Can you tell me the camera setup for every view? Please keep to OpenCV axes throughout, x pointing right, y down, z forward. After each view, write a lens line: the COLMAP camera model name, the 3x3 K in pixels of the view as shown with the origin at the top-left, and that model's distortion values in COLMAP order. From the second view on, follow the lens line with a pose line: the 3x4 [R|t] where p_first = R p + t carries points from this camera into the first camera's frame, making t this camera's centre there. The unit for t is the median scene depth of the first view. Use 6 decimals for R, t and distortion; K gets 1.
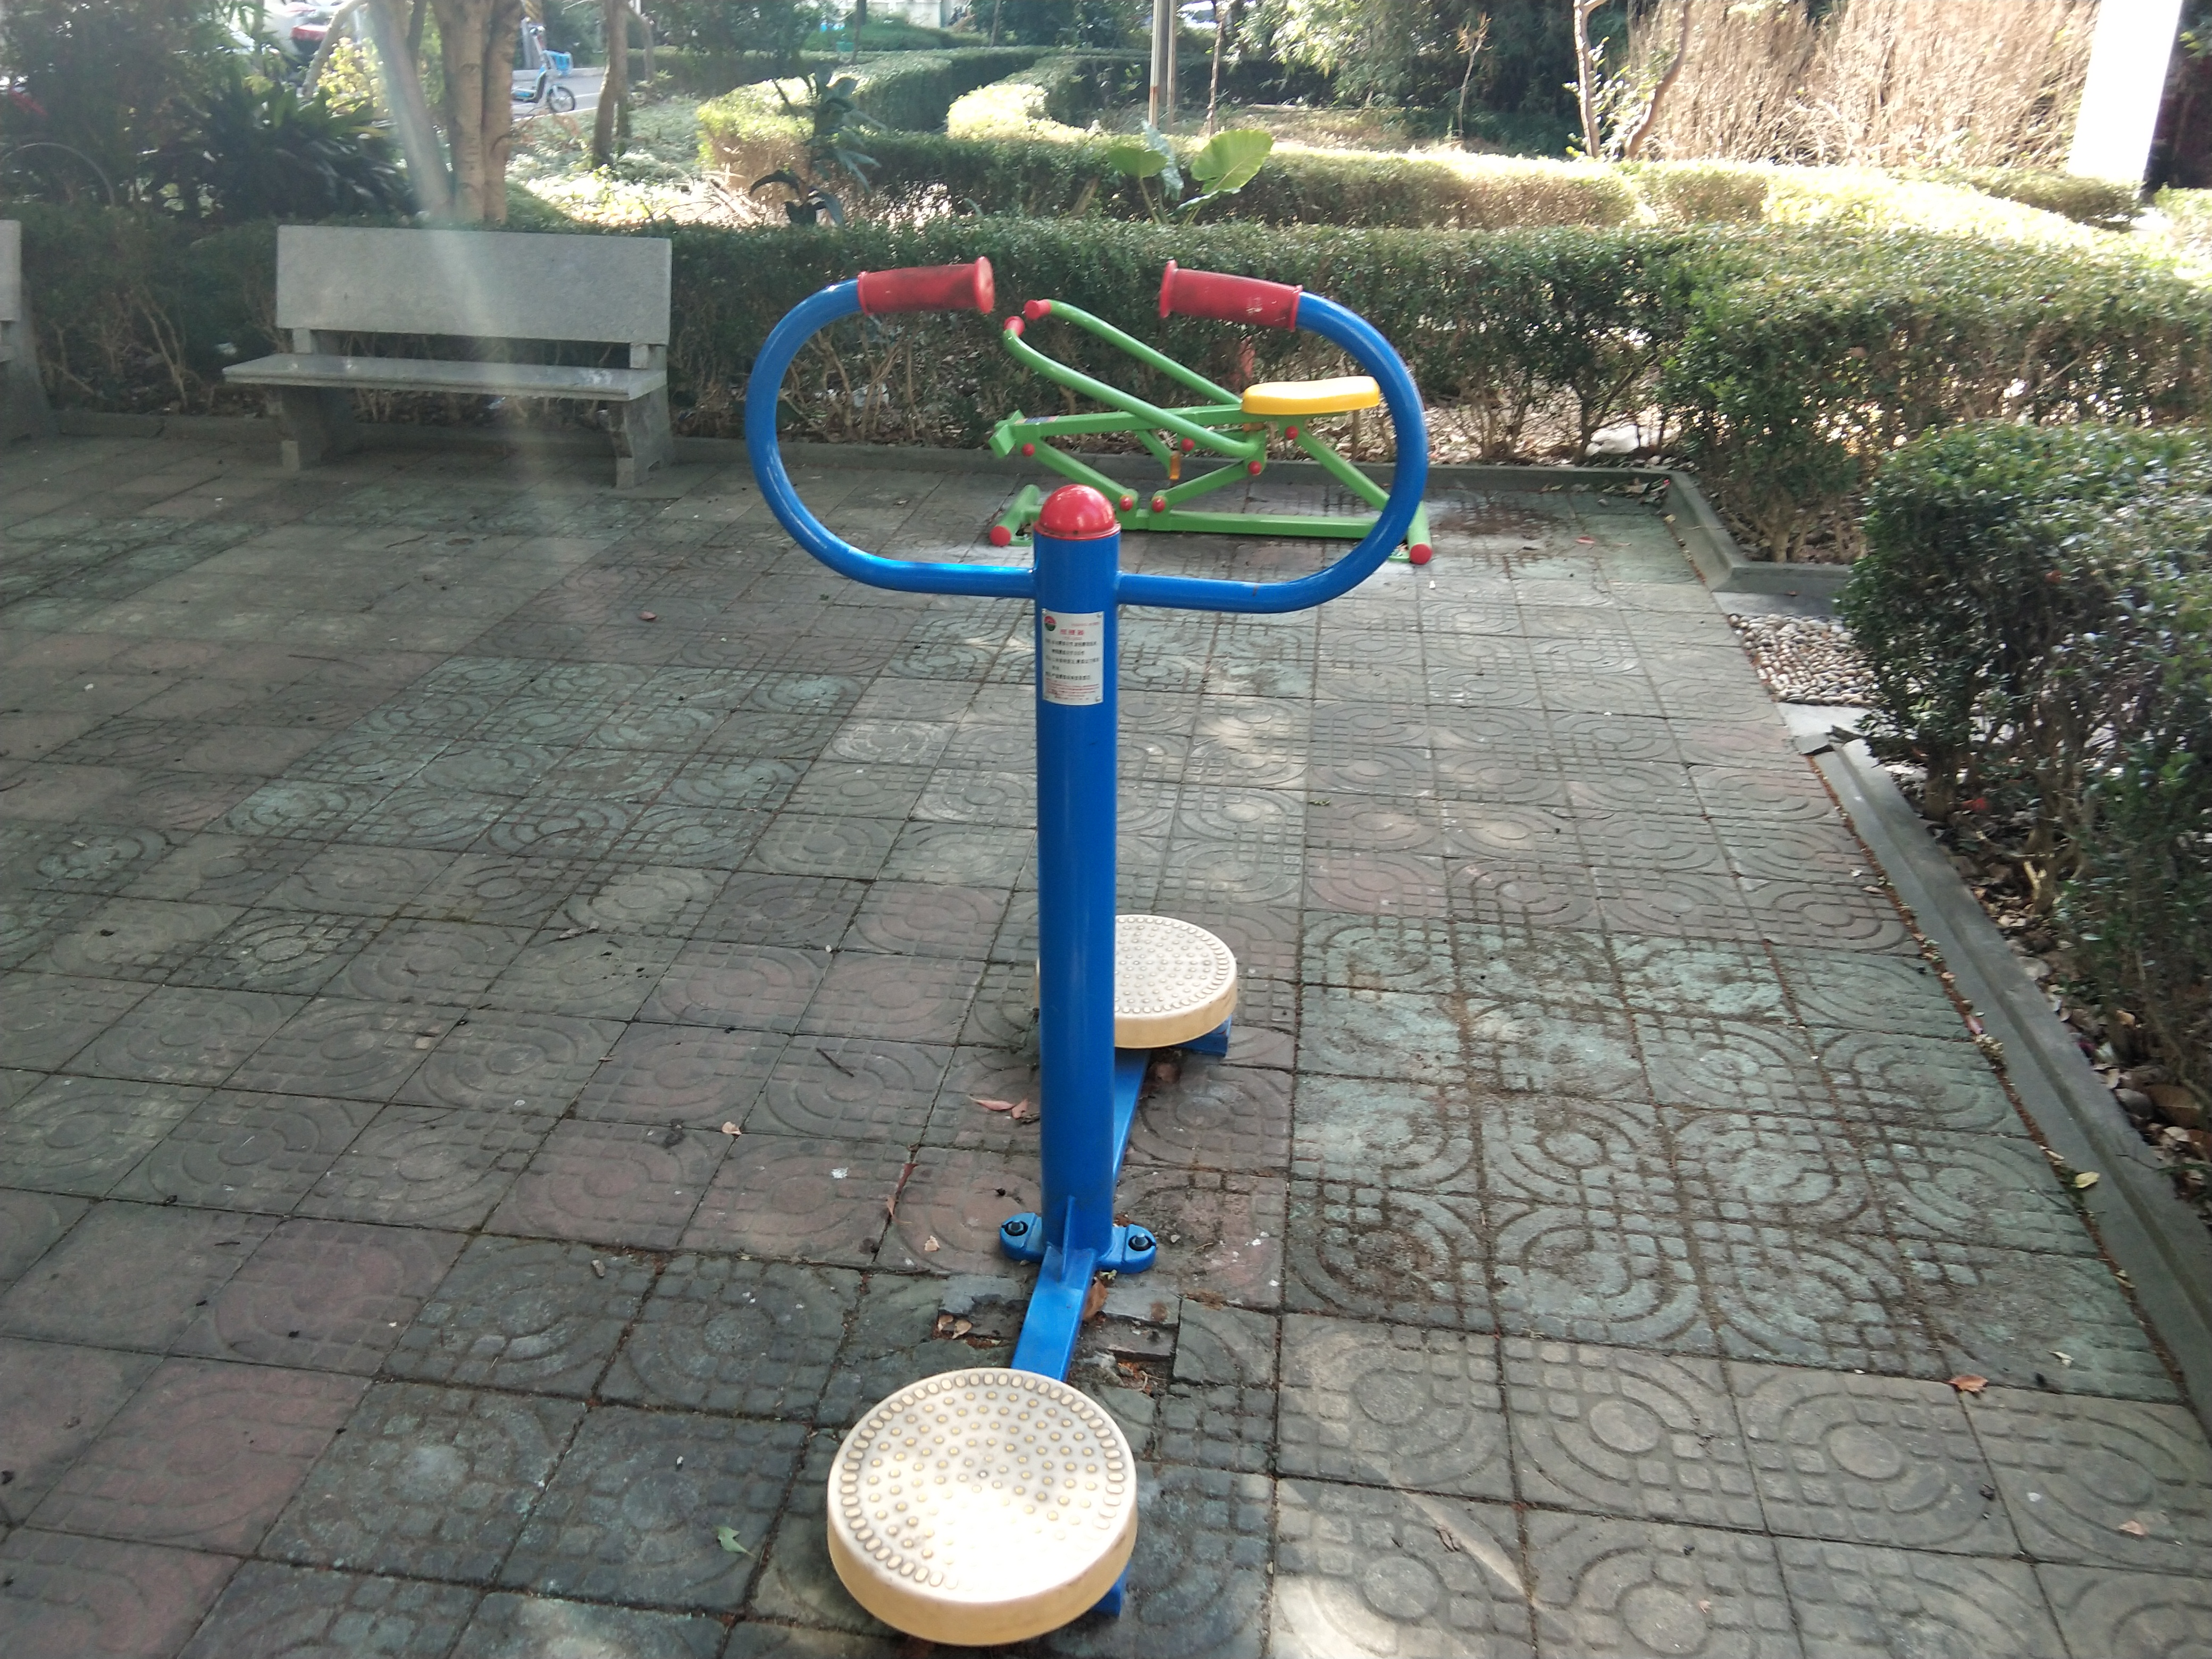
lens RADIAL K [[1746.9, 0, 1099.7], [0, 1746.9, 826.8], [0, 0, 1]] dist [0.076903, -0.098958]
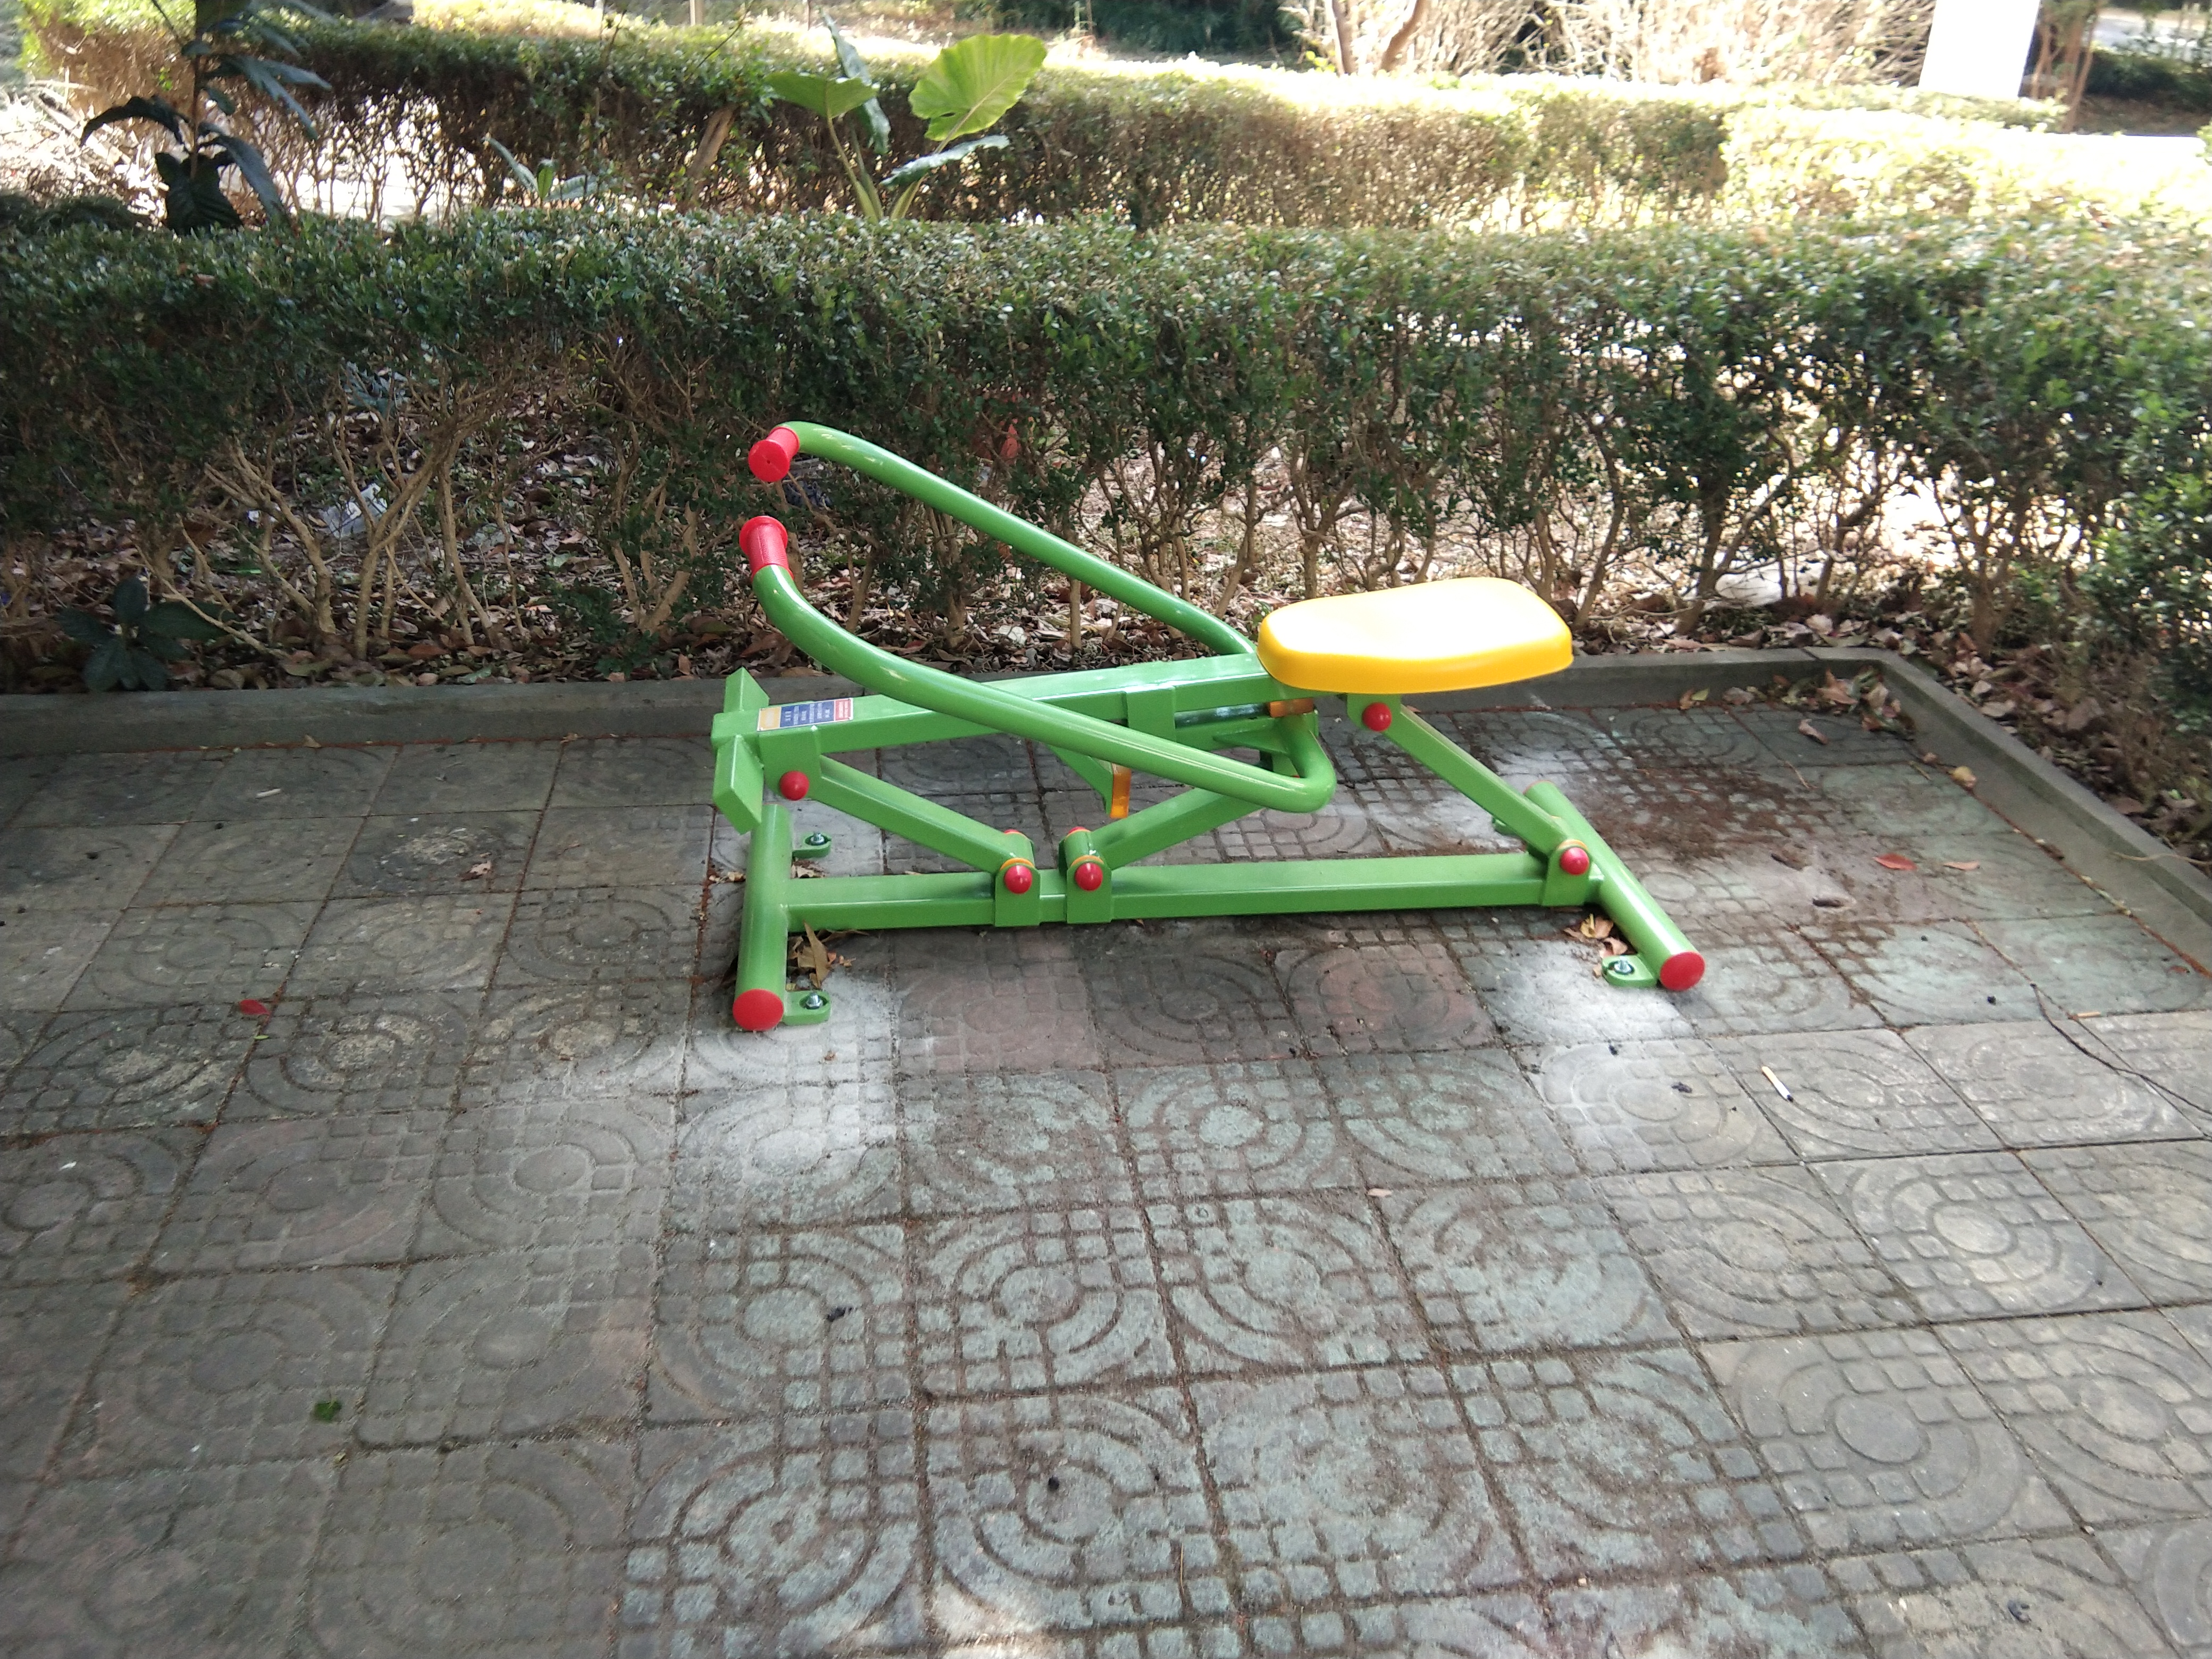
lens RADIAL K [[1746.9, 0, 1099.7], [0, 1746.9, 826.8], [0, 0, 1]] dist [0.076903, -0.098958]
pose [[0.962940, -0.104296, 0.248736, -0.055011], [0.089961, 0.993597, 0.068352, -0.162729], [-0.254272, -0.043442, 0.966156, 0.394770]]
